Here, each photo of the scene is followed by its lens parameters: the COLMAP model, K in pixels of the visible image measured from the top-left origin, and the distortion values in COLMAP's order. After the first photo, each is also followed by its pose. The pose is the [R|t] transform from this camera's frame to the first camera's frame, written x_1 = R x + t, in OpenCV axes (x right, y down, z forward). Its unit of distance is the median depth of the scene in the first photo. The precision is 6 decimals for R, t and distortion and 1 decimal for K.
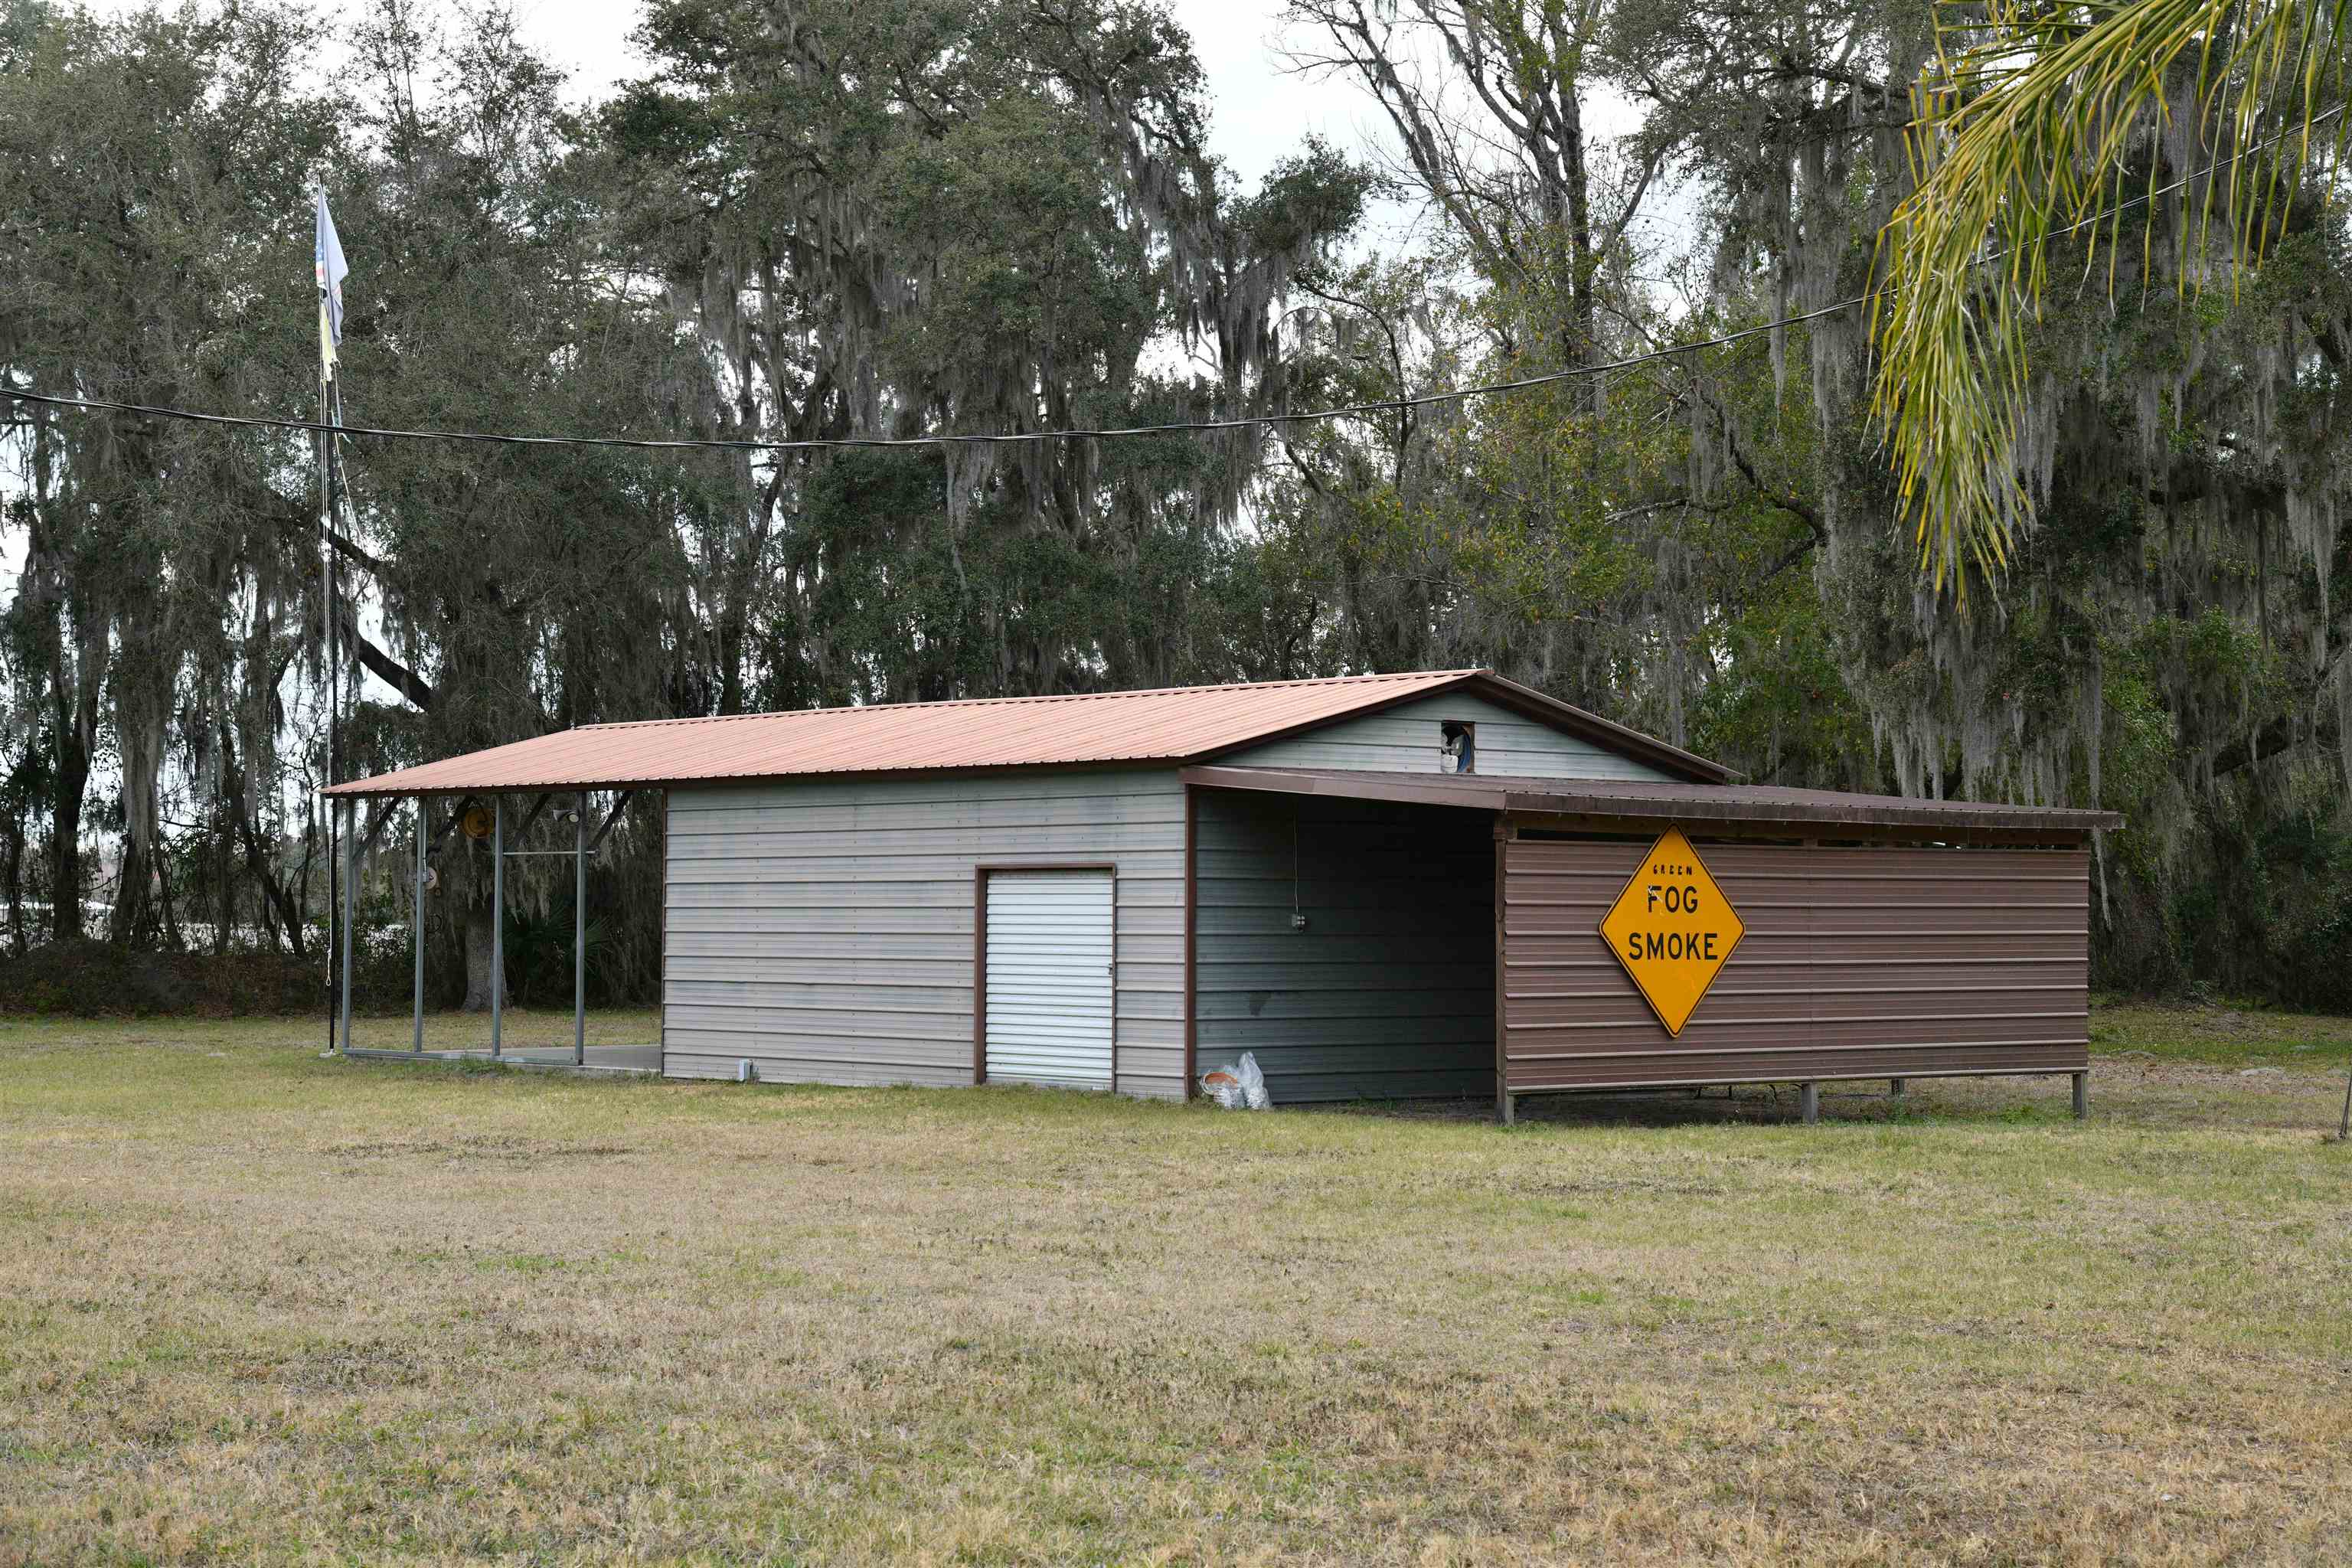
lens RADIAL K [[3944.5, 0, 1176.0], [0, 3944.5, 784.0], [0, 0, 1]] dist [-0.002766, -0.006728]
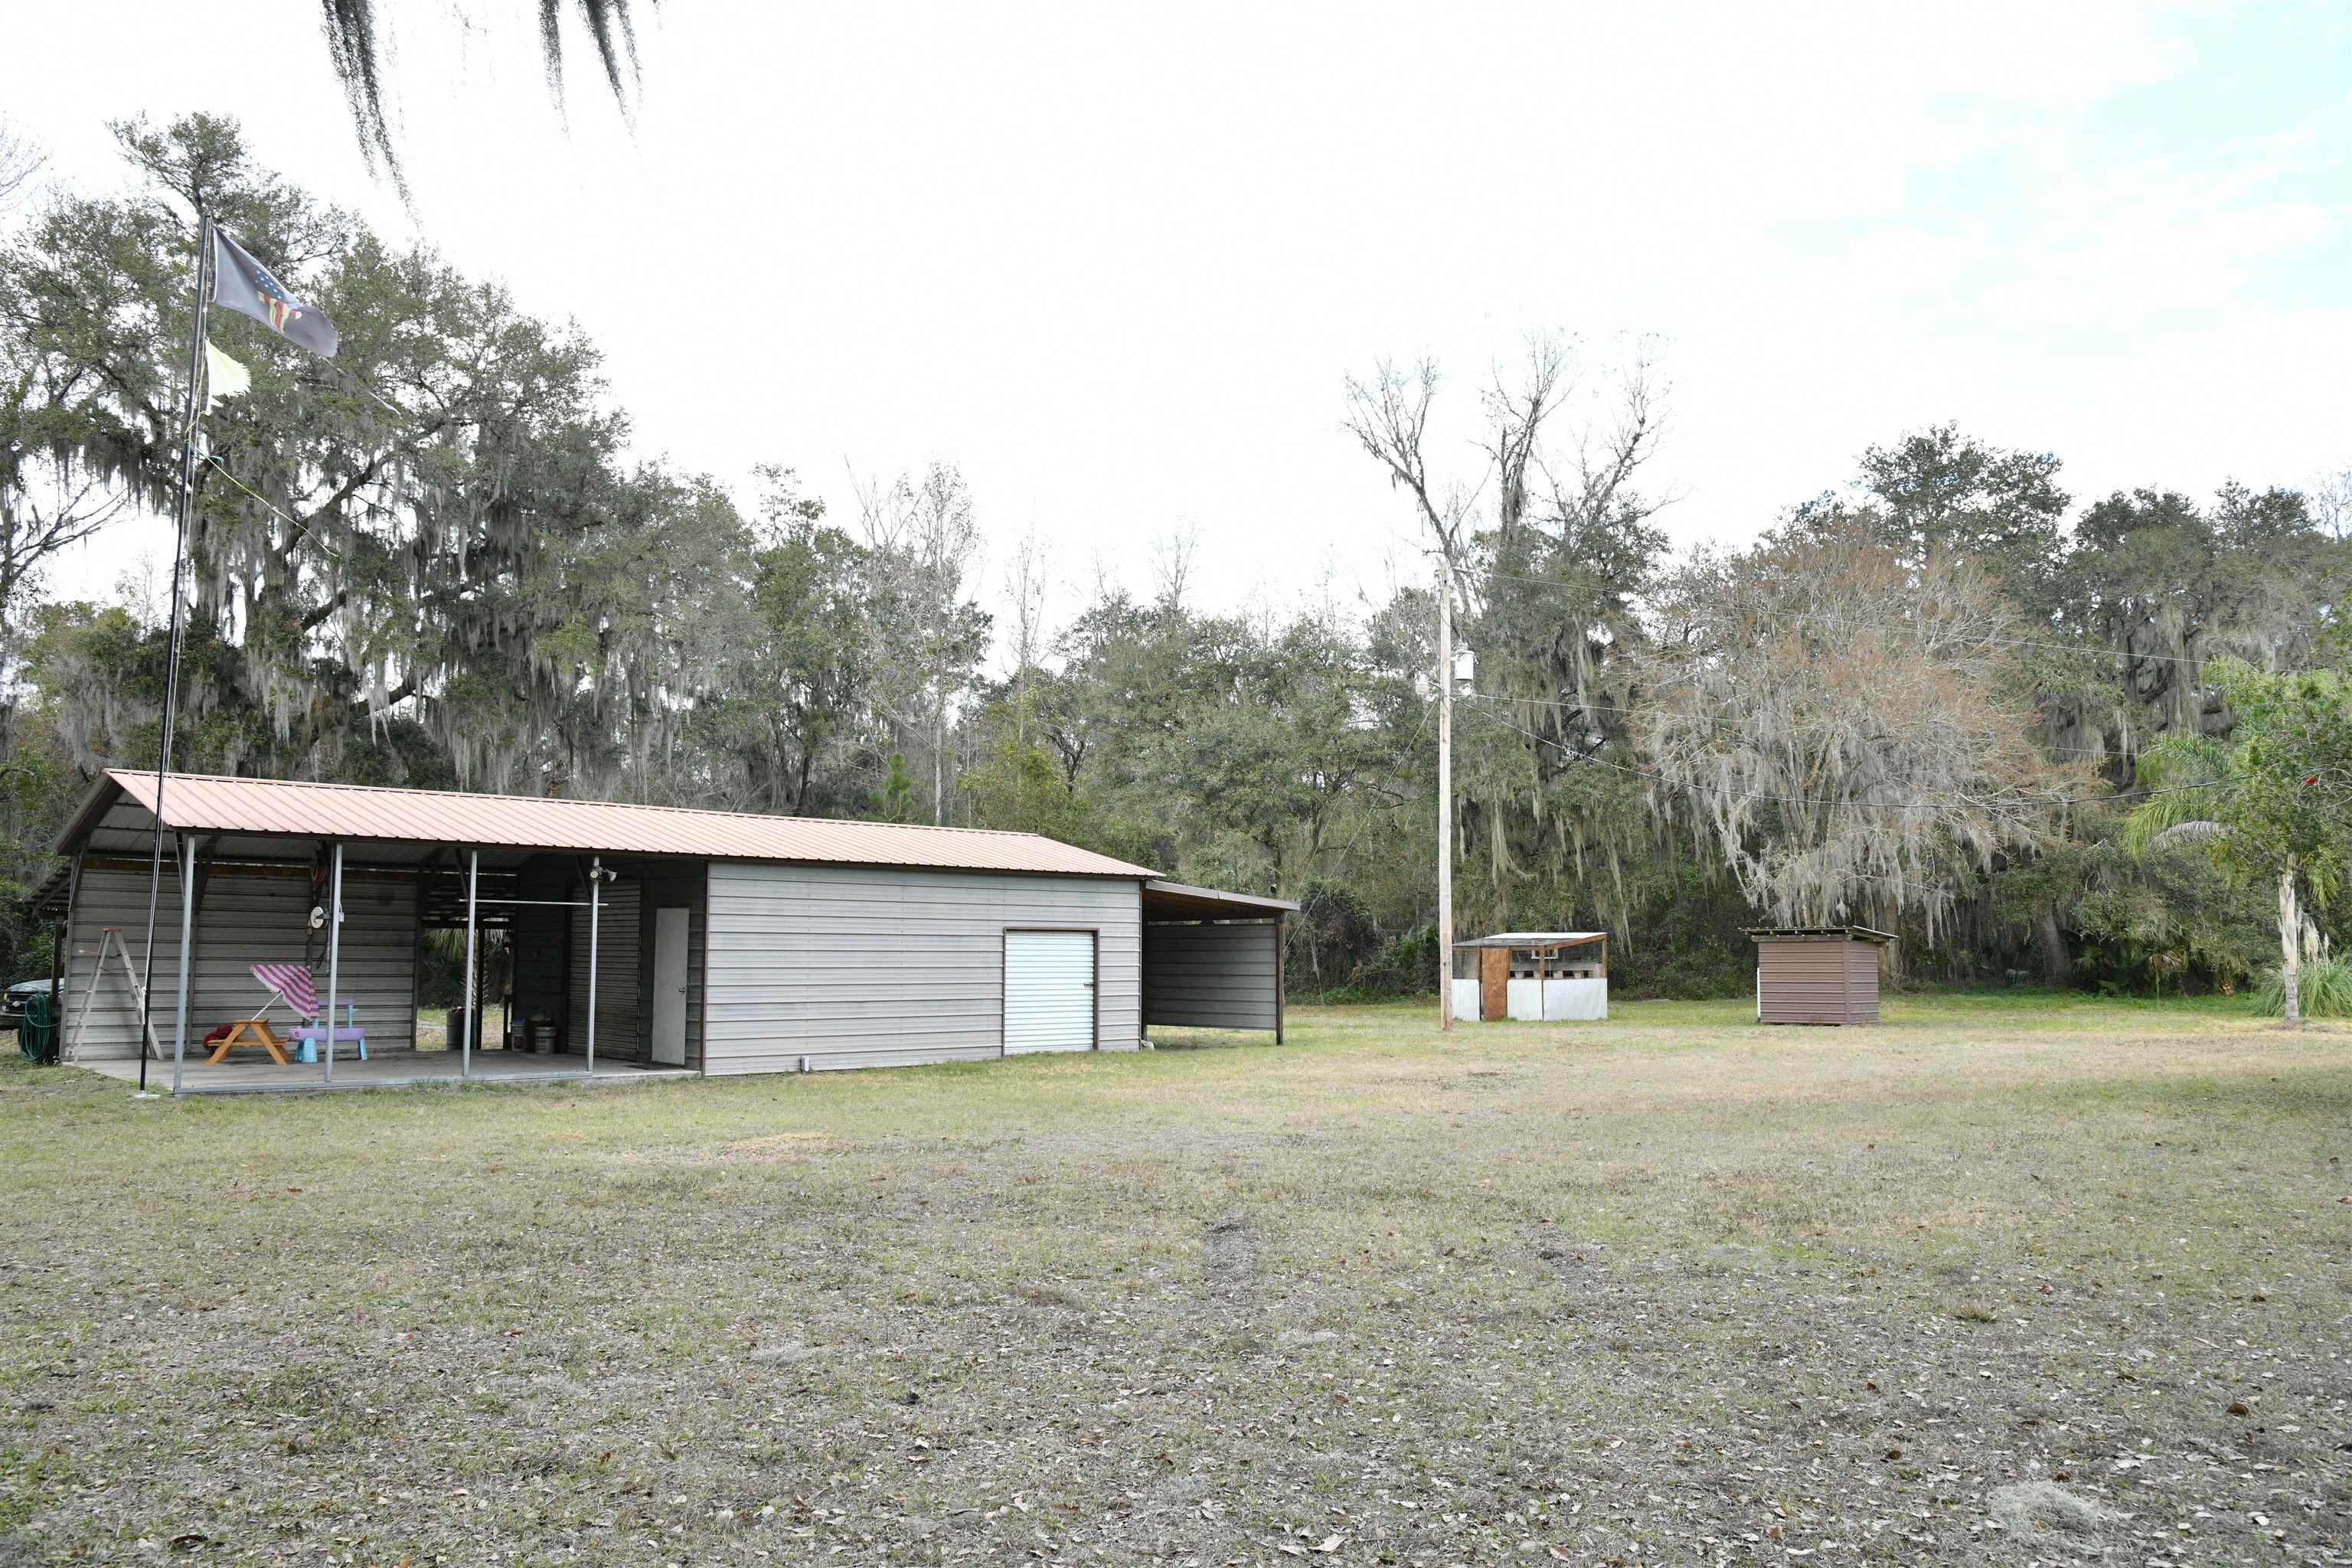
lens RADIAL K [[1668.4, 0, 1183.2], [0, 1668.4, 778.9], [0, 0, 1]] dist [-0.109676, 0.076602]
pose [[-0.056882, 0.099209, 0.993439, -0.777928], [-0.037510, 0.994136, -0.101427, 0.027179], [-0.997676, -0.043034, -0.052827, 0.963470]]
